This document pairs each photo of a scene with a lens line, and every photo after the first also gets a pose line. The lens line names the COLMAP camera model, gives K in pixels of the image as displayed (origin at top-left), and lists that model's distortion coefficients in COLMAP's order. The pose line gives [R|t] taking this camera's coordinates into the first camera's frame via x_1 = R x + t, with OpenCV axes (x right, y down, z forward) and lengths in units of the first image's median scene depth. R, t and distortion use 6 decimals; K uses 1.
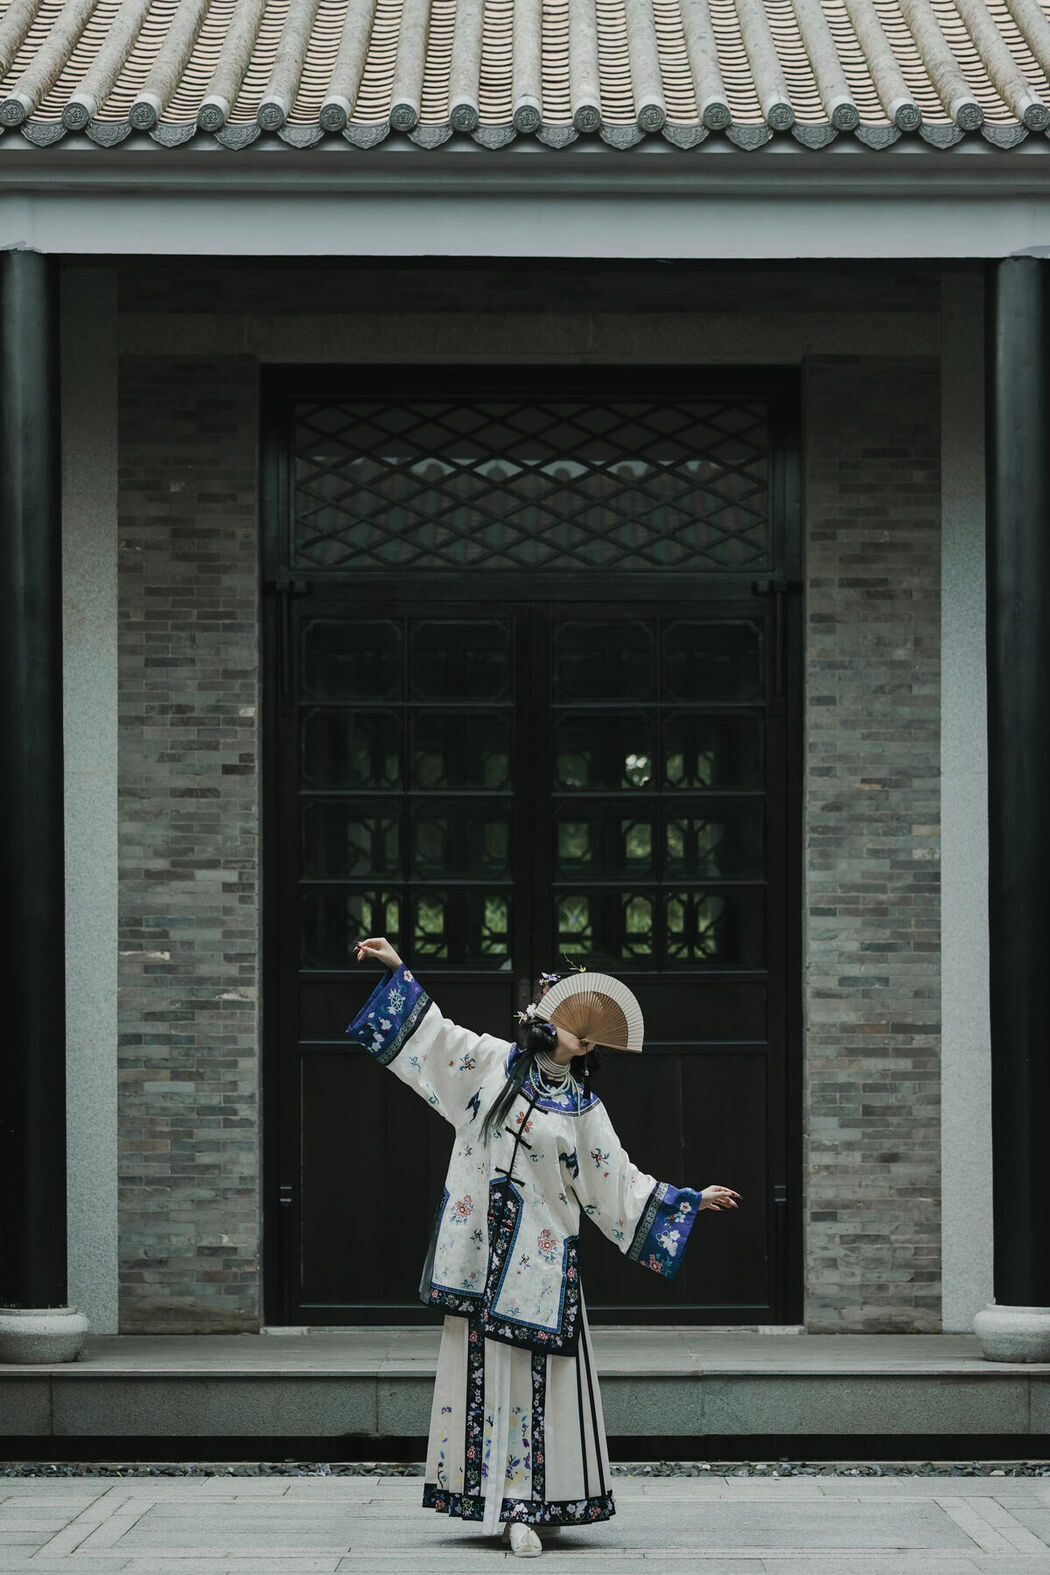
lens RADIAL K [[3086.8, 0, 658.4], [0, 3086.8, 788.0], [0, 0, 1]] dist [0.124399, 0.000000]
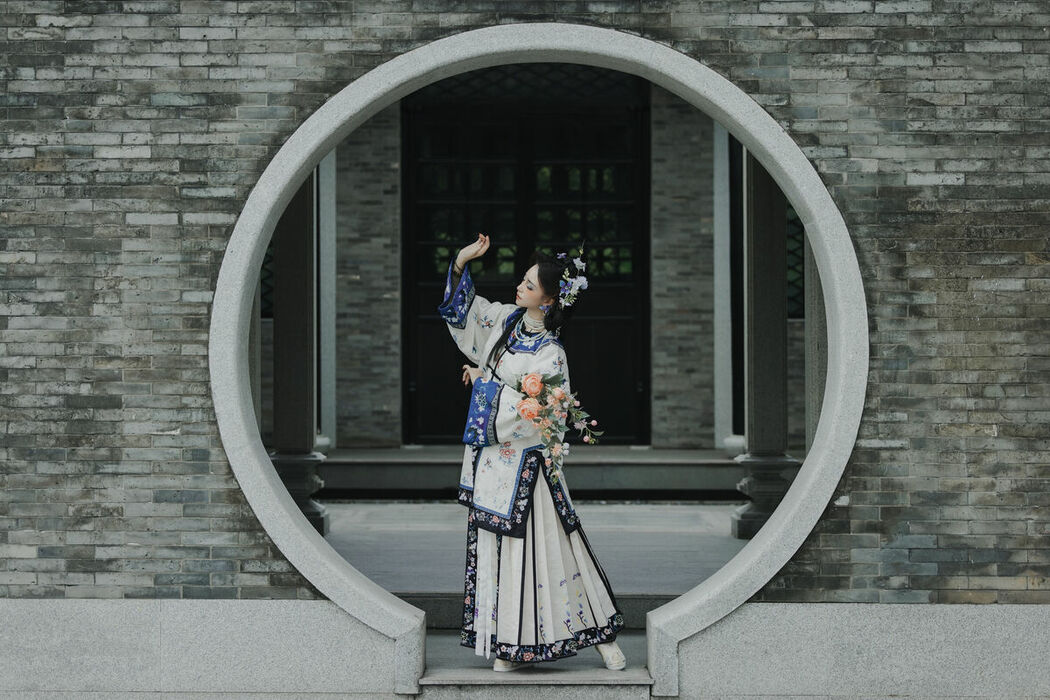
lens RADIAL K [[2057.9, 0, 529.5], [0, 2057.9, 353.6], [0, 0, 1]] dist [0.124399, 0.000000]
pose [[0.999534, 0.001401, -0.030485, 0.006146], [0.001480, 0.995543, 0.094294, -0.028970], [0.030482, -0.094296, 0.995077, -0.444628]]
